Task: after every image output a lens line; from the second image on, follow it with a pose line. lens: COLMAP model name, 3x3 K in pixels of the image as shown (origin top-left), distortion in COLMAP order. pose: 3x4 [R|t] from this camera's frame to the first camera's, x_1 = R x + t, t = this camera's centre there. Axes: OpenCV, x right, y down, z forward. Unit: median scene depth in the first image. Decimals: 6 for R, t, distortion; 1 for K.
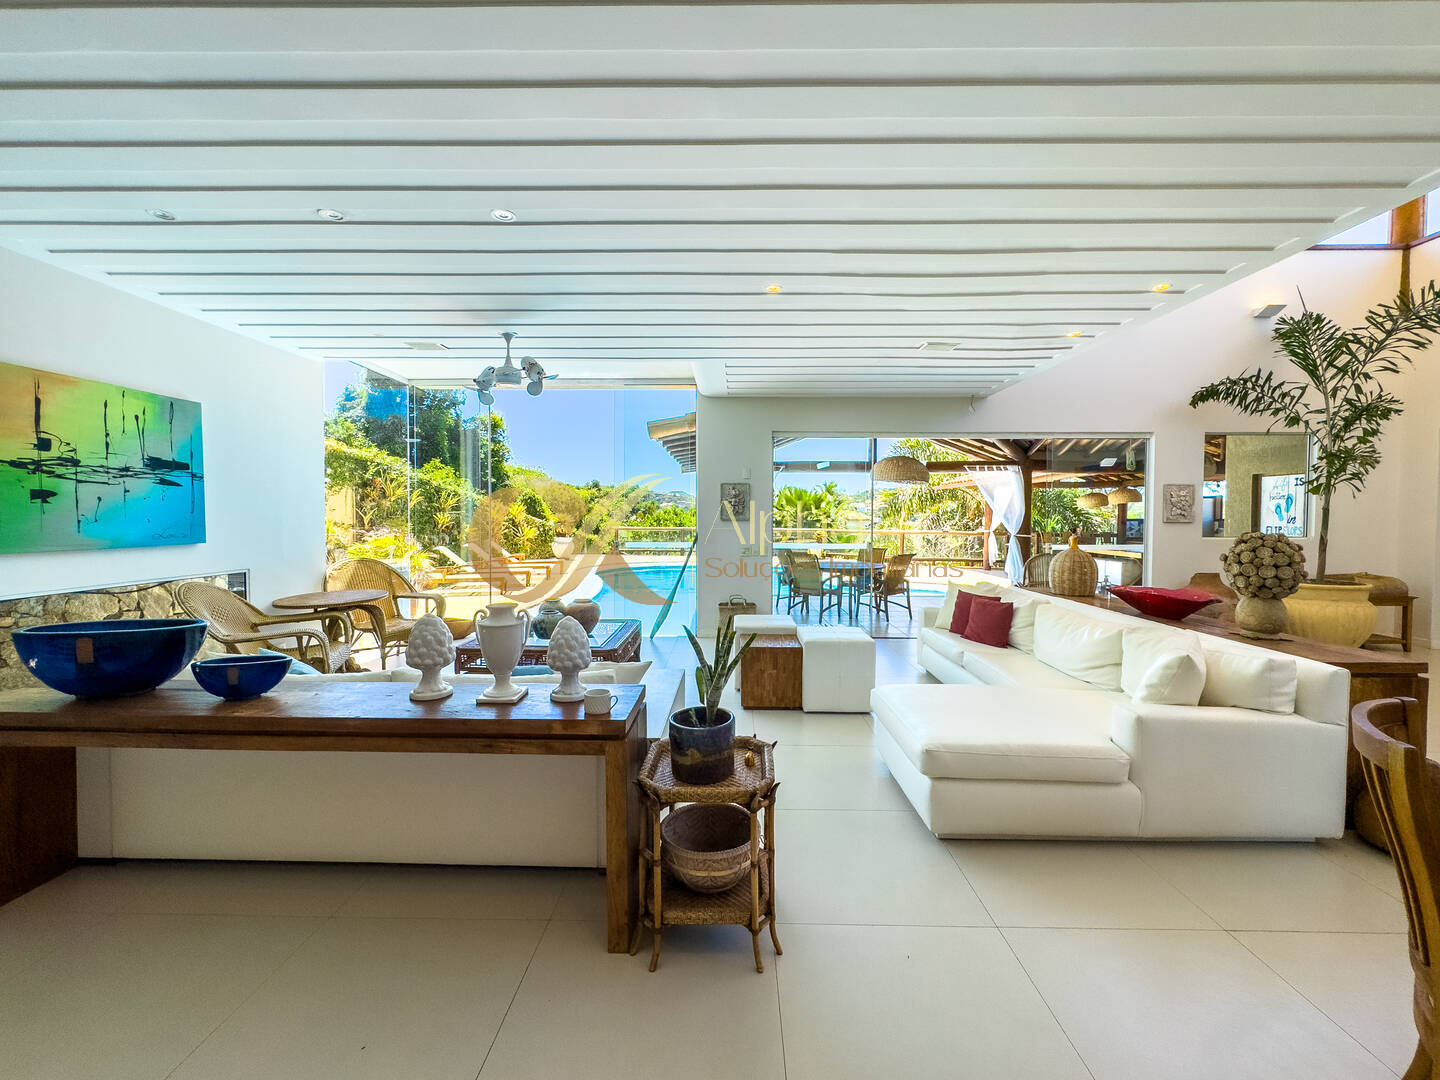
lens RADIAL K [[578.9, 0, 724.3], [0, 578.9, 530.0], [0, 0, 1]] dist [-0.007856, 0.000355]
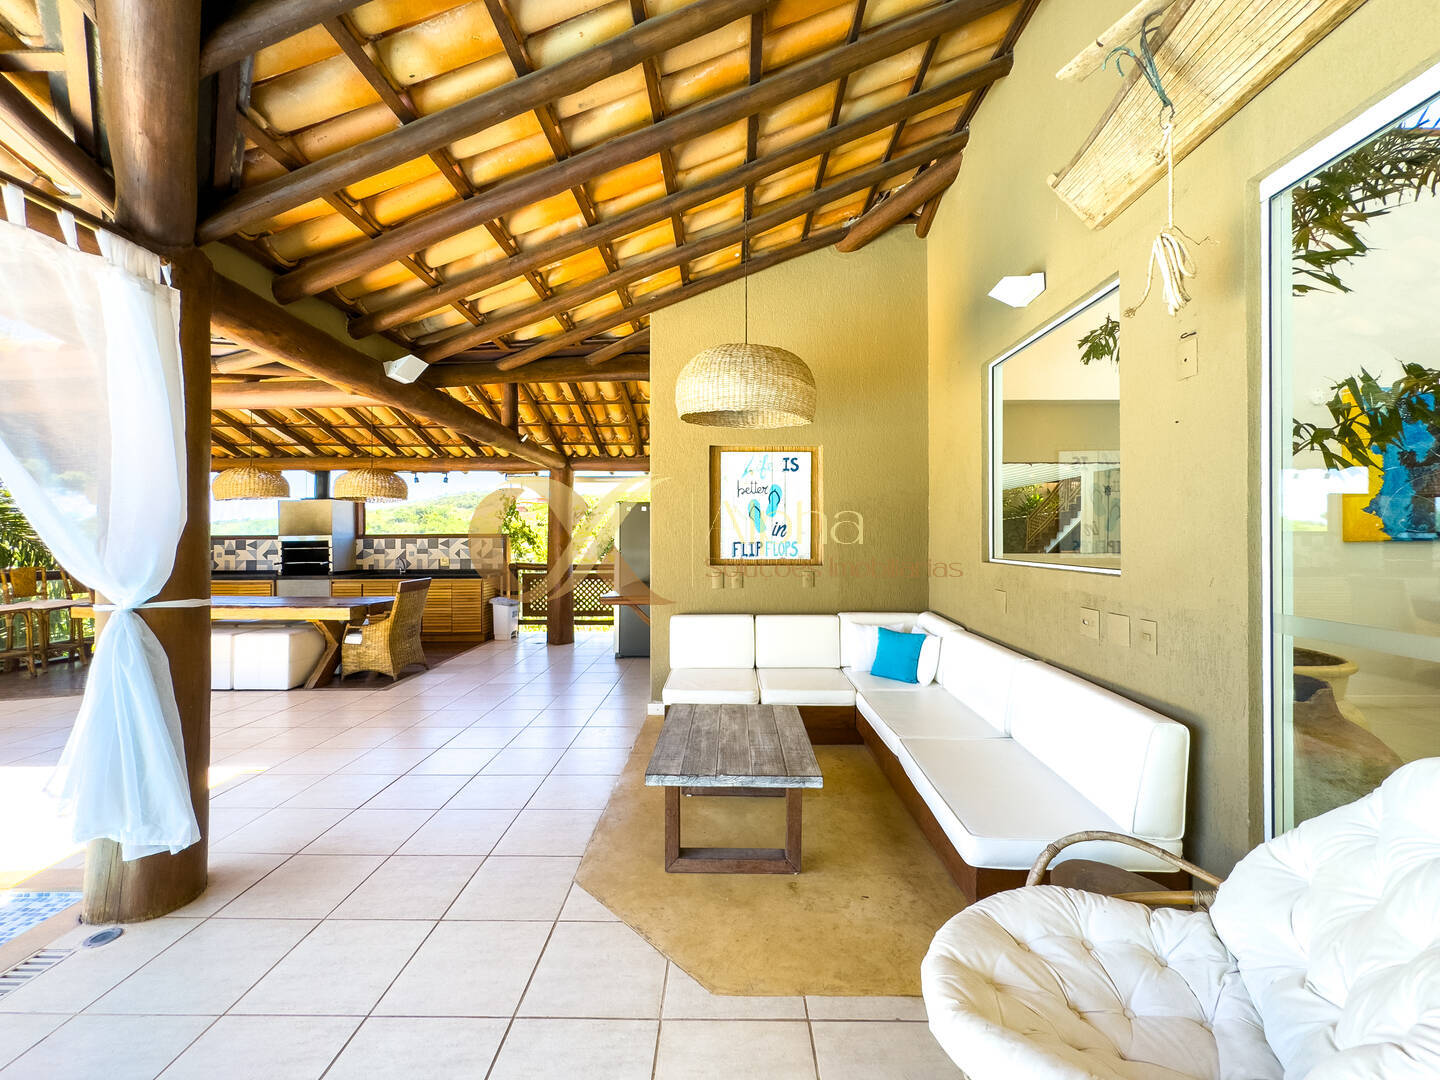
lens RADIAL K [[578.9, 0, 719.1], [0, 578.9, 541.3], [0, 0, 1]] dist [-0.007856, 0.000355]
pose [[0.011954, -0.009786, 0.999881, 0.797225], [0.027164, 0.999586, 0.009459, -0.026114], [-0.999560, 0.027047, 0.012215, 2.058917]]
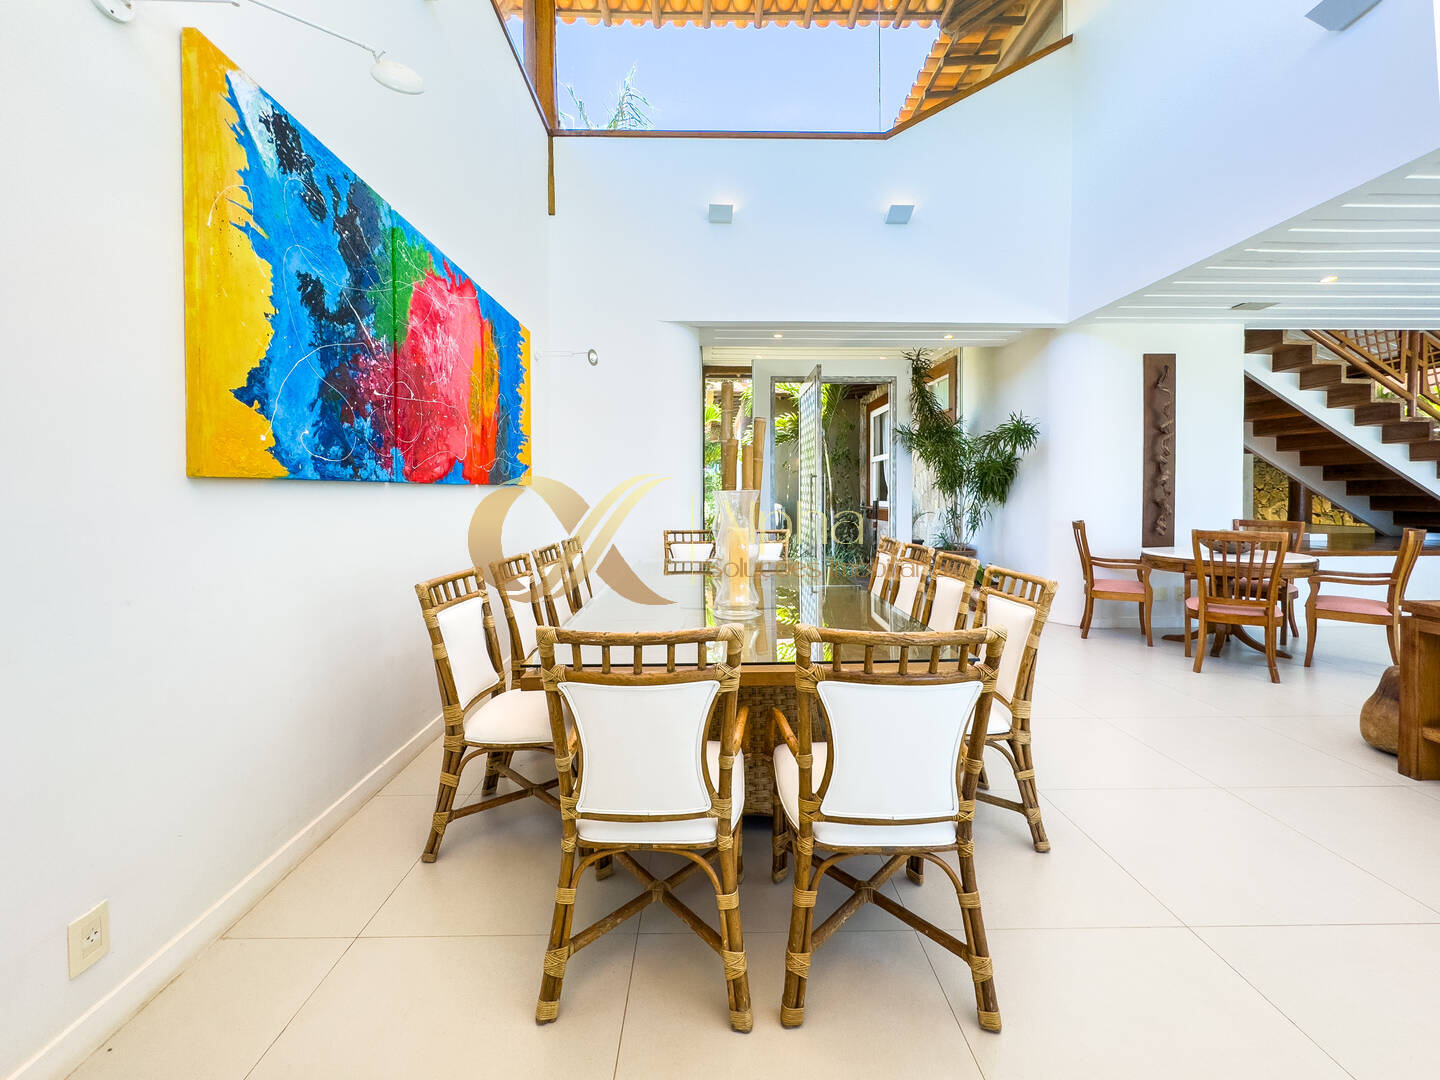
lens RADIAL K [[578.9, 0, 713.6], [0, 578.9, 502.2], [0, 0, 1]] dist [-0.007856, 0.000355]
pose [[-0.999667, 0.000567, -0.025797, 1.593551], [-0.000432, 0.999252, 0.038673, 0.019413], [0.025799, 0.038671, -0.998919, 1.243840]]
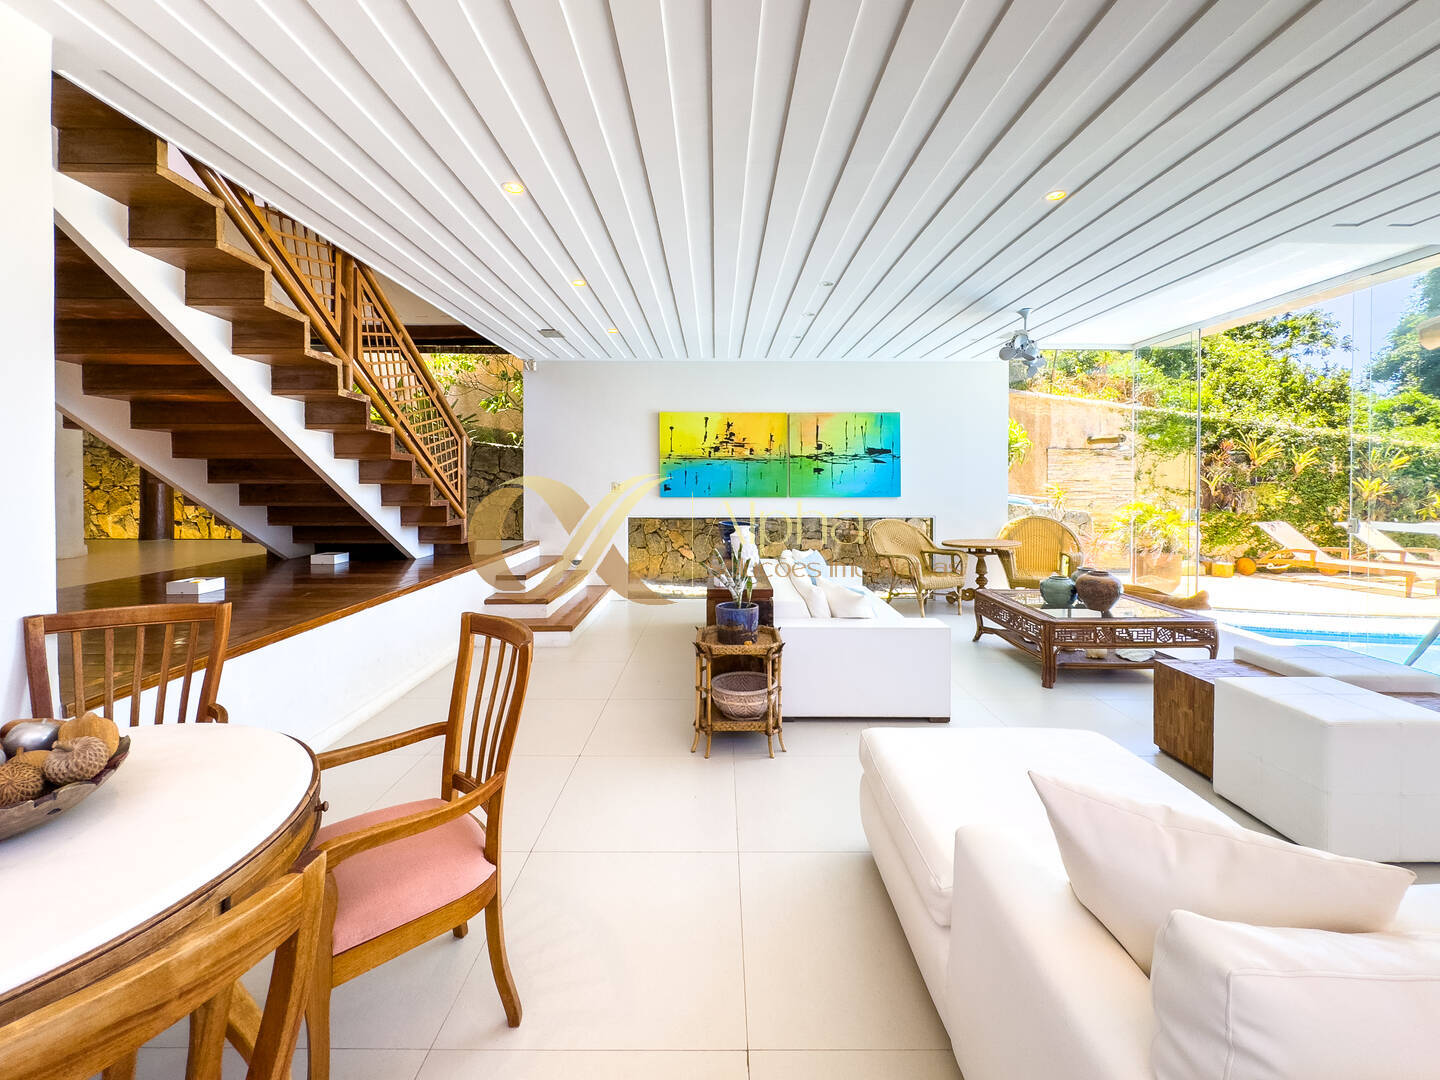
lens RADIAL K [[603.5, 0, 714.2], [0, 603.5, 483.7], [0, 0, 1]] dist [0.009044, 0.000294]
pose [[0.012810, 0.002104, -0.999916, 0.829106], [-0.026135, 0.999657, 0.001769, -0.005204], [0.999576, 0.026110, 0.012860, 0.464954]]
